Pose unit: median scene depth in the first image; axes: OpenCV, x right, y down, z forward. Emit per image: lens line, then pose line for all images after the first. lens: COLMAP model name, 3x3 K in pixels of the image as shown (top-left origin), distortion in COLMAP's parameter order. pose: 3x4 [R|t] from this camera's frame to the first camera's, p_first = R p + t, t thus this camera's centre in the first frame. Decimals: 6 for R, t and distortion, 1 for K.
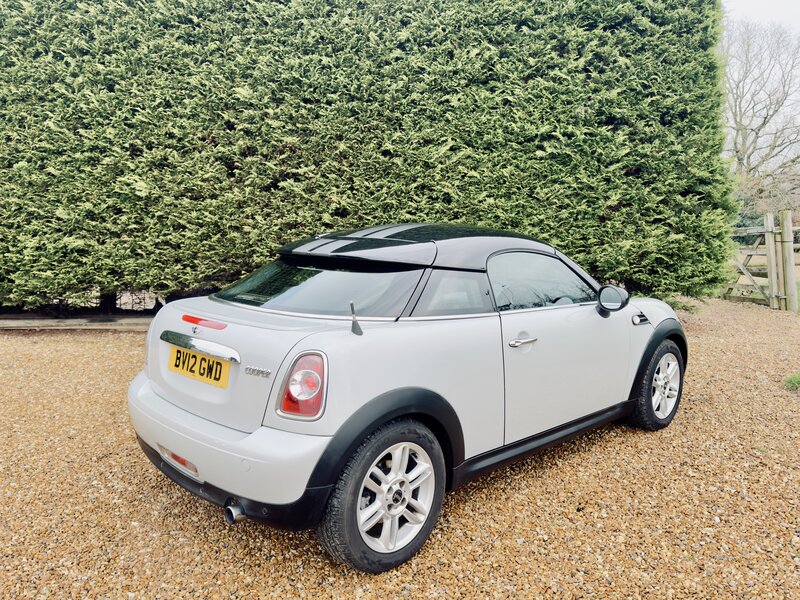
lens RADIAL K [[658.1, 0, 407.4], [0, 658.1, 308.7], [0, 0, 1]] dist [0.079835, -0.110304]
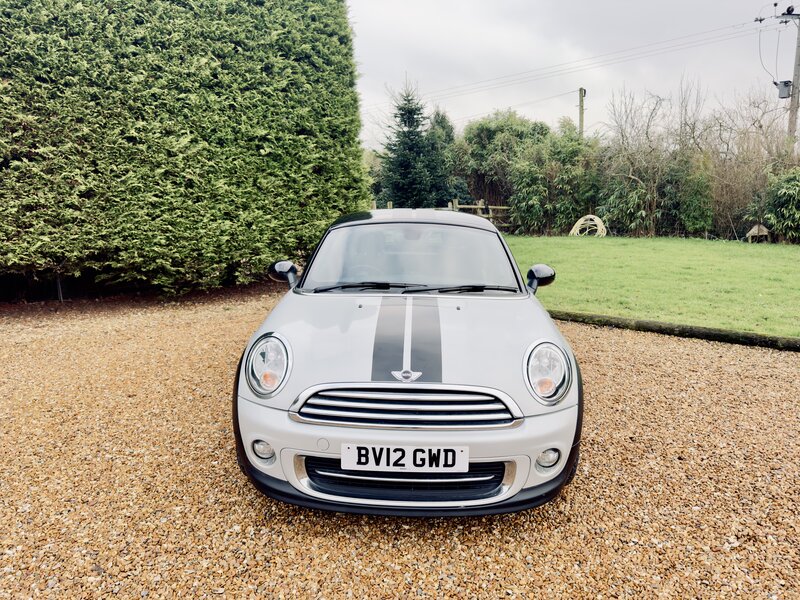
lens RADIAL K [[564.5, 0, 404.0], [0, 564.5, 304.3], [0, 0, 1]] dist [0.051837, -0.060153]
pose [[0.723105, -0.112142, 0.681574, -0.375272], [0.085238, 0.993678, 0.073062, 0.000916], [-0.685459, 0.005264, 0.728093, 0.019869]]
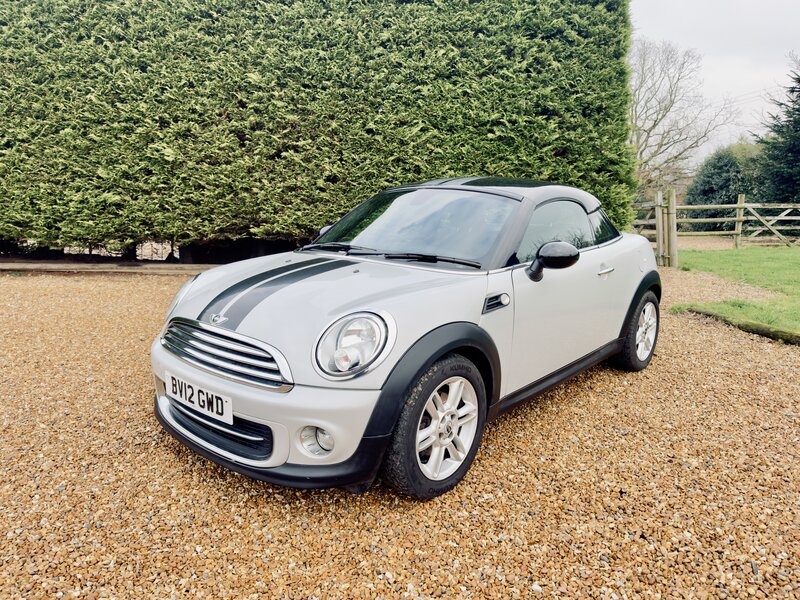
lens RADIAL K [[564.5, 0, 399.0], [0, 564.5, 307.7], [0, 0, 1]] dist [0.051837, -0.060153]
pose [[0.996715, 0.008418, 0.080554, -0.060555], [-0.012486, 0.998665, 0.050129, 0.043068], [-0.080024, -0.050970, 0.995489, -0.088780]]
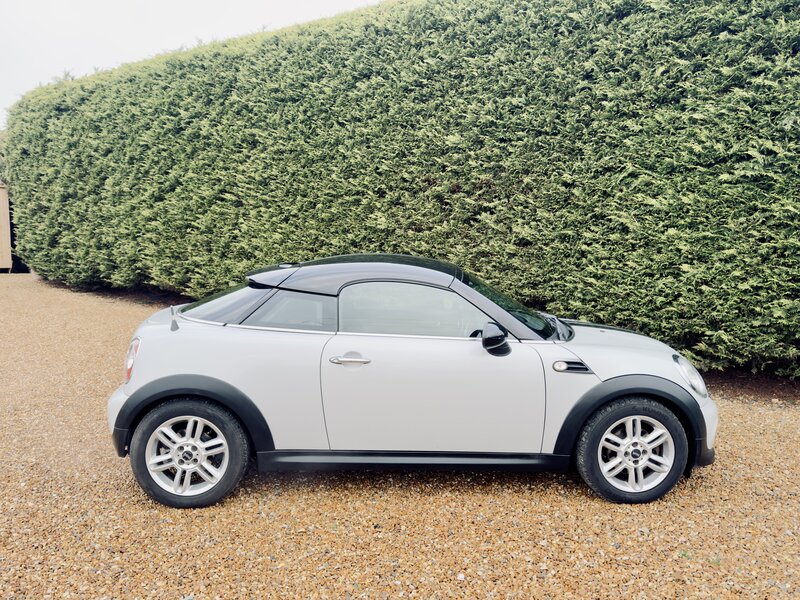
lens RADIAL K [[658.1, 0, 397.7], [0, 658.1, 304.9], [0, 0, 1]] dist [0.079835, -0.110304]
pose [[0.744940, 0.075345, -0.662863, 0.456495], [-0.106556, 0.994284, -0.006733, -0.021092], [0.658567, 0.075648, 0.748710, 0.100621]]
